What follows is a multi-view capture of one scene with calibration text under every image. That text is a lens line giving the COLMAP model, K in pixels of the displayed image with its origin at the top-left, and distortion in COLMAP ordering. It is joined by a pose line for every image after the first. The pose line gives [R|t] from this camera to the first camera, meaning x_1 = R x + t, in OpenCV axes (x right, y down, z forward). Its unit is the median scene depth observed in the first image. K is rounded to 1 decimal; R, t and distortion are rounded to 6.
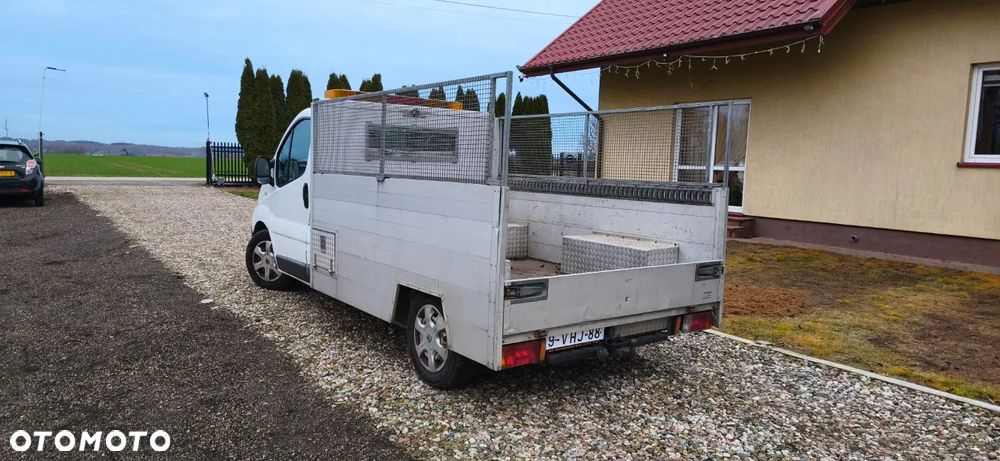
lens RADIAL K [[652.4, 0, 487.2], [0, 652.4, 230.7], [0, 0, 1]] dist [0.073344, -0.055730]
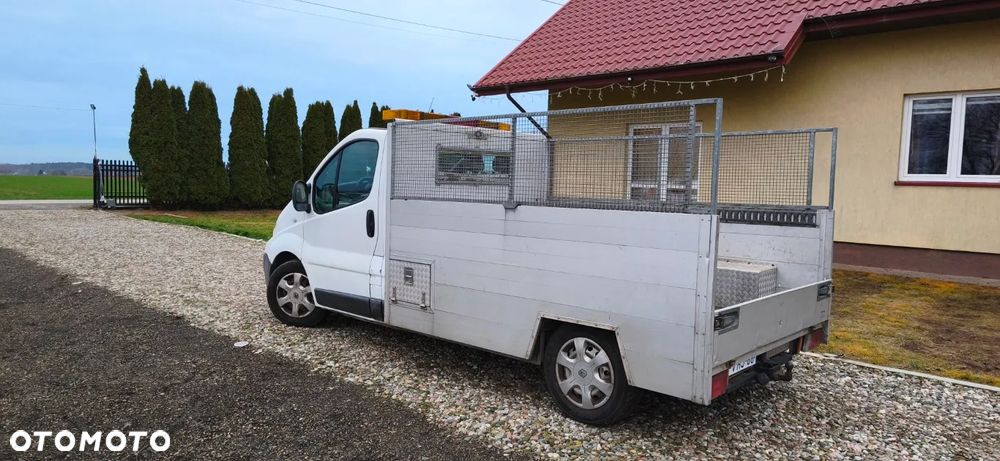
lens RADIAL K [[652.4, 0, 504.4], [0, 652.4, 228.7], [0, 0, 1]] dist [0.073344, -0.055730]
pose [[0.977953, -0.020607, 0.207804, -0.342764], [0.026370, 0.999340, -0.024997, -0.021786], [-0.207151, 0.029926, 0.977851, 0.075067]]
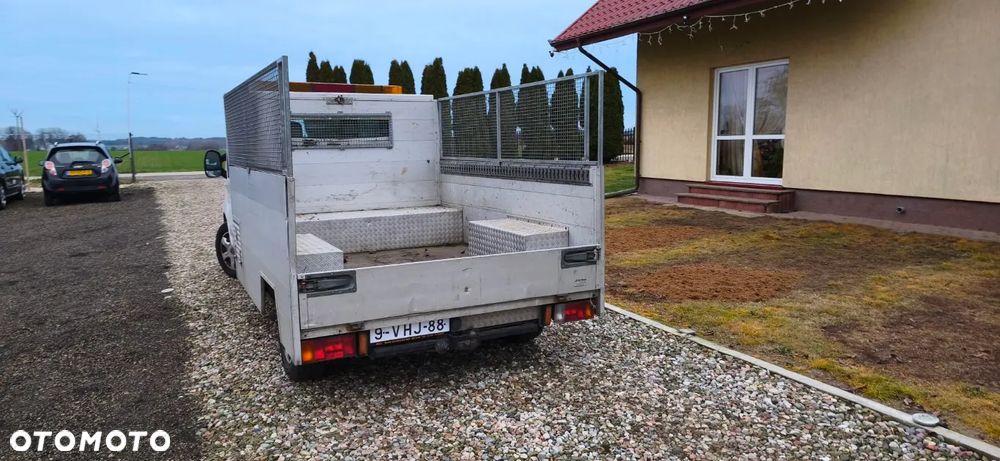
lens RADIAL K [[652.4, 0, 484.6], [0, 652.4, 236.2], [0, 0, 1]] dist [0.073344, -0.055730]
pose [[0.985805, -0.022487, -0.166383, 0.331640], [0.028996, 0.998902, 0.036791, -0.005317], [0.165373, -0.041093, 0.985375, 0.062291]]
